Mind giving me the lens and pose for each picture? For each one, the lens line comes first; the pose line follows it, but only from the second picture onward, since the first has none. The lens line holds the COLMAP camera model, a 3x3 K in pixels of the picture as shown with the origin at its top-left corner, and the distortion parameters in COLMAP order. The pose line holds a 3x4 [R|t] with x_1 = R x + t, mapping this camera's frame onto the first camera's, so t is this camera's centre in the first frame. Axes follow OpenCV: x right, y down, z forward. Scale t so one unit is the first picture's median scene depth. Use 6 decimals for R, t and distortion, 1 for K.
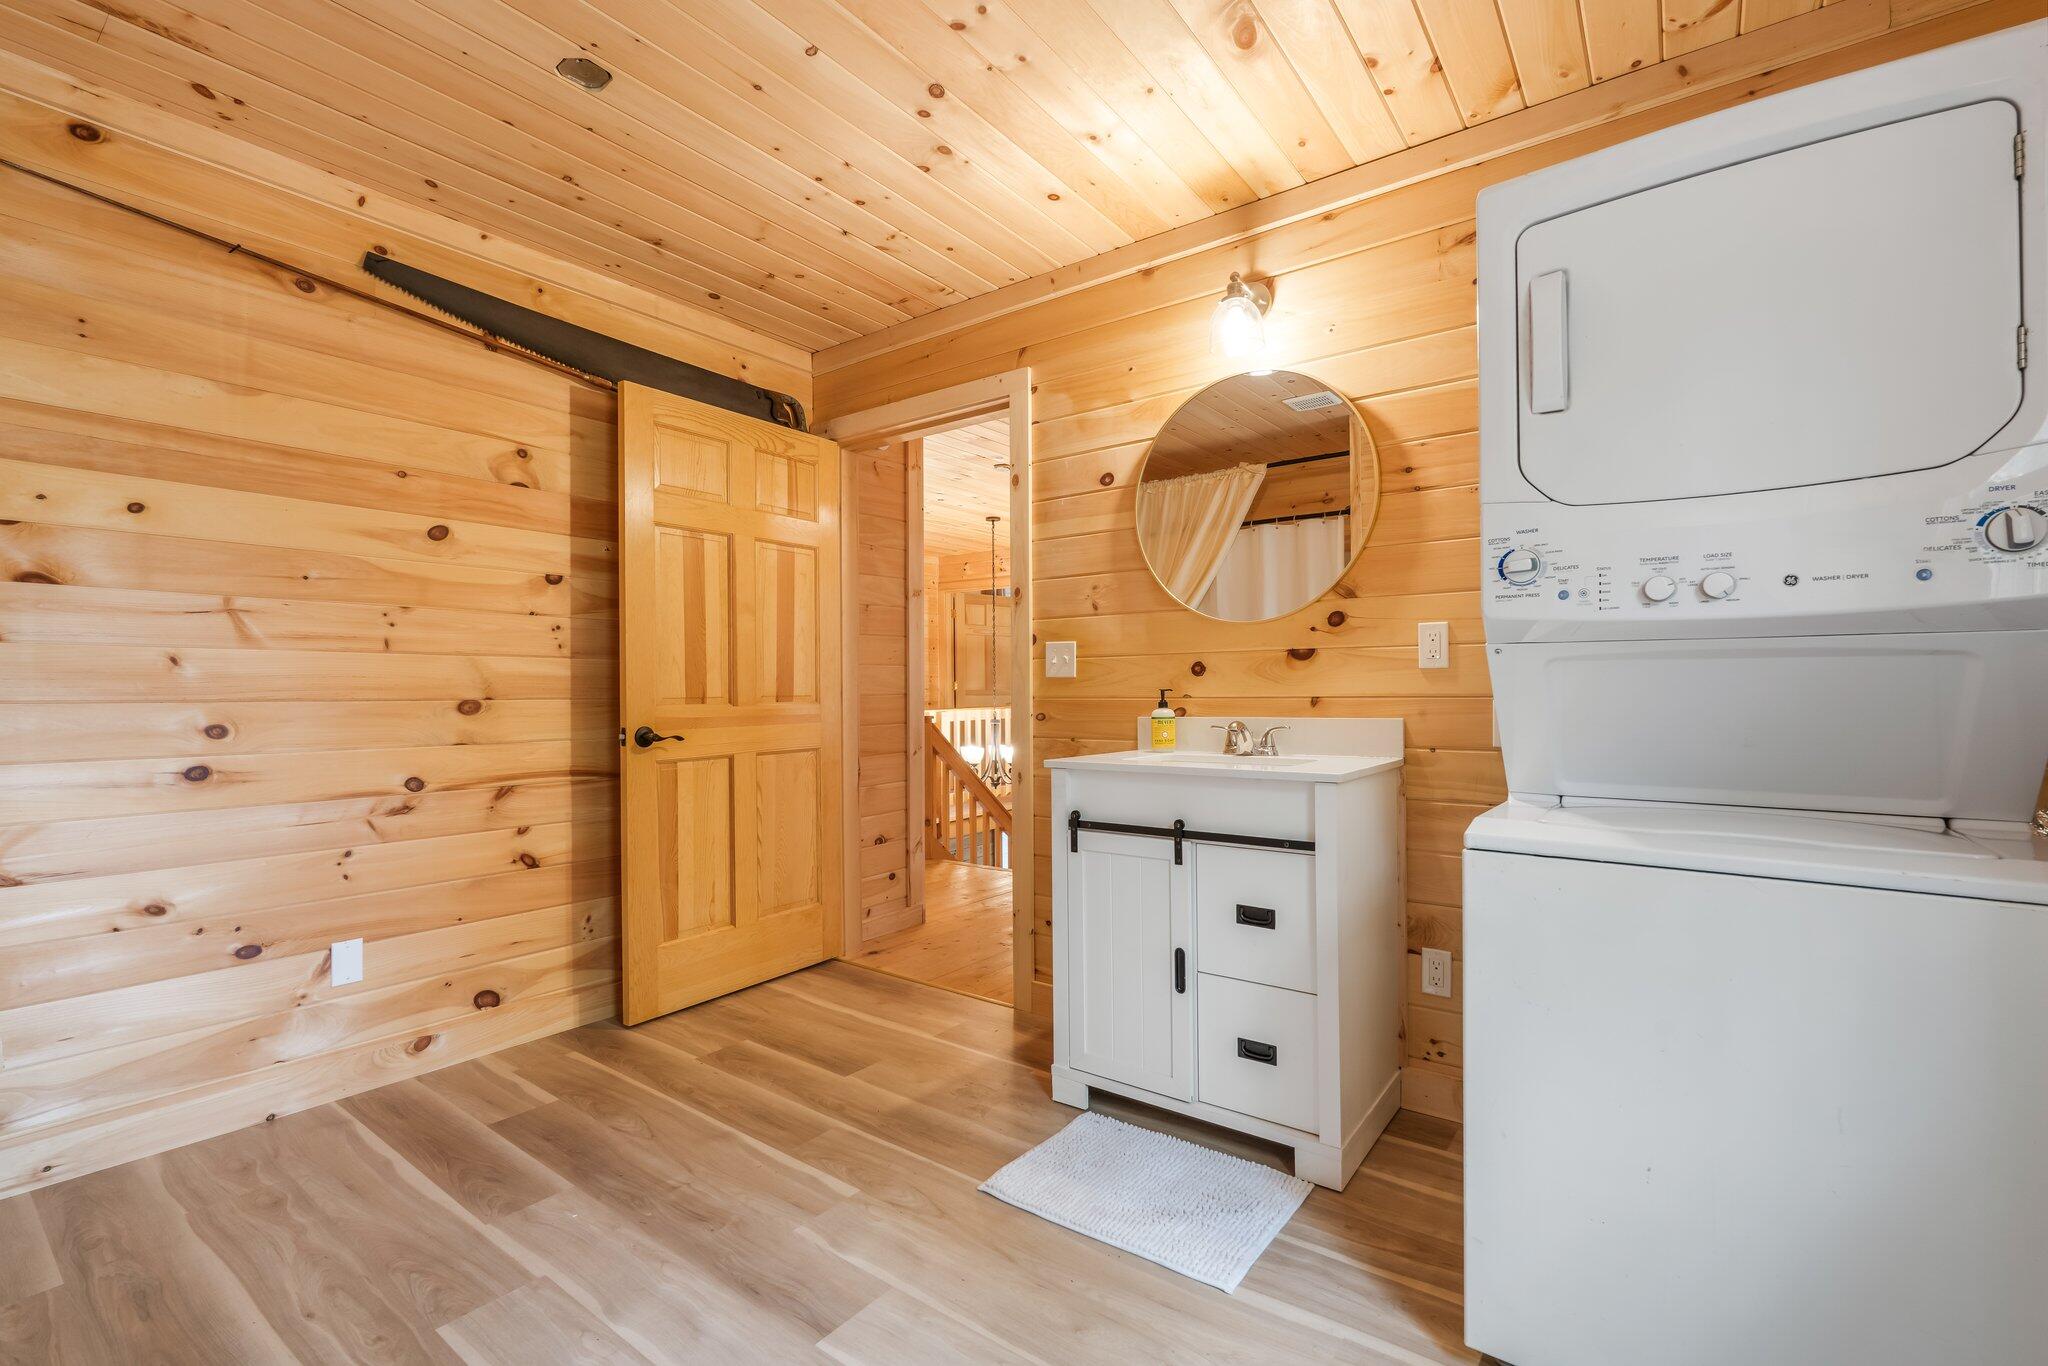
lens RADIAL K [[893.8, 0, 1025.7], [0, 893.8, 685.5], [0, 0, 1]] dist [0.000107, -0.000084]
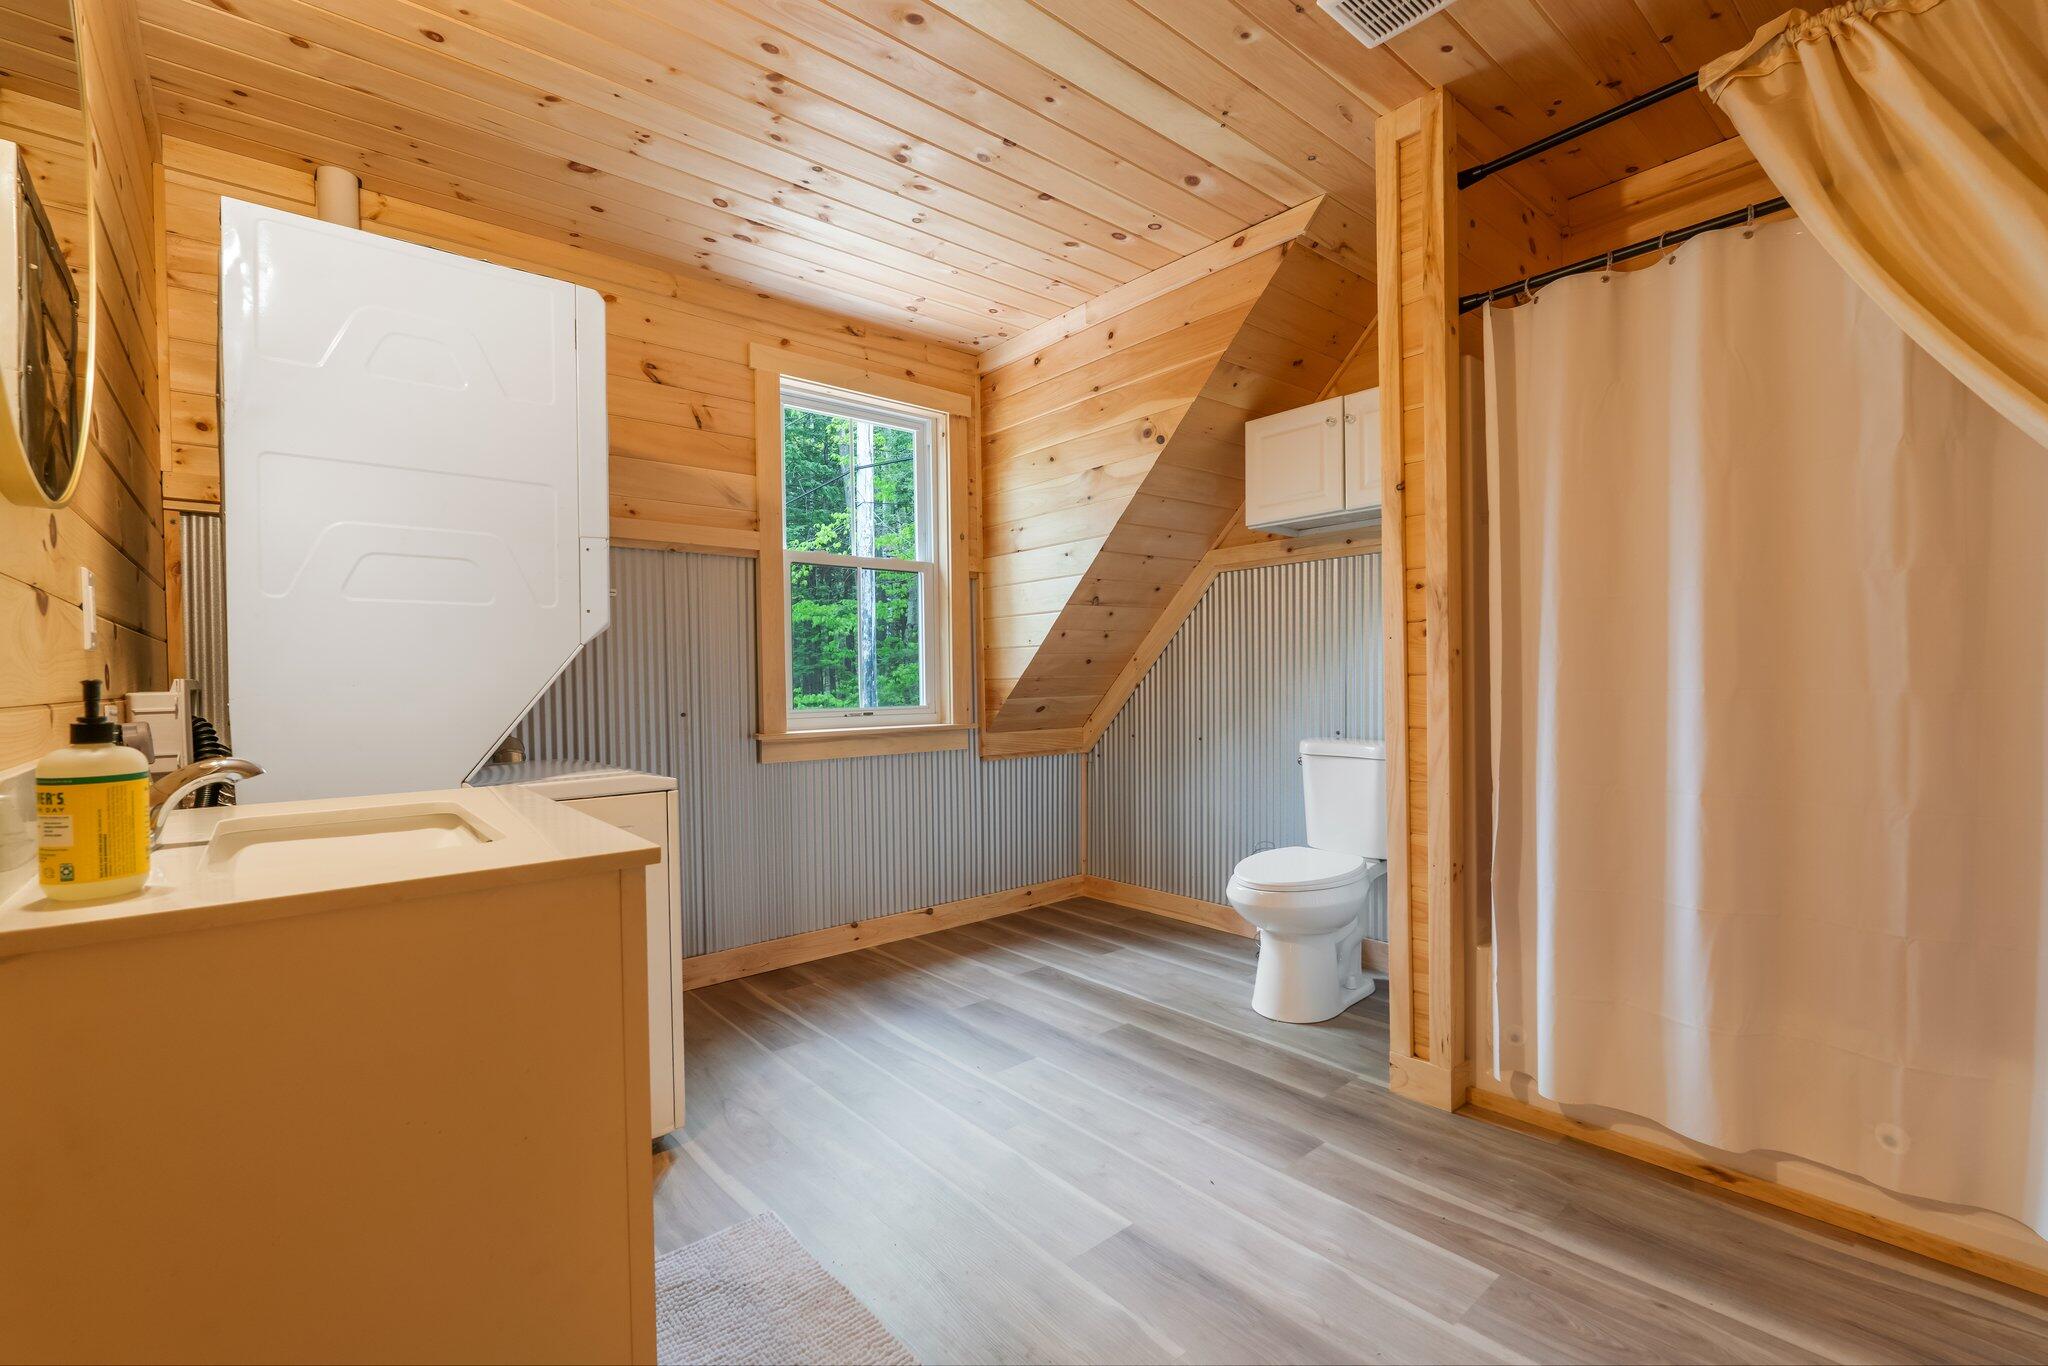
lens RADIAL K [[893.8, 0, 1023.7], [0, 893.8, 687.3], [0, 0, 1]] dist [0.000107, -0.000084]
pose [[-0.974148, 0.020064, 0.225020, -0.348618], [0.020925, 0.999780, 0.001442, 0.021980], [-0.224941, 0.006114, -0.974353, 2.023801]]
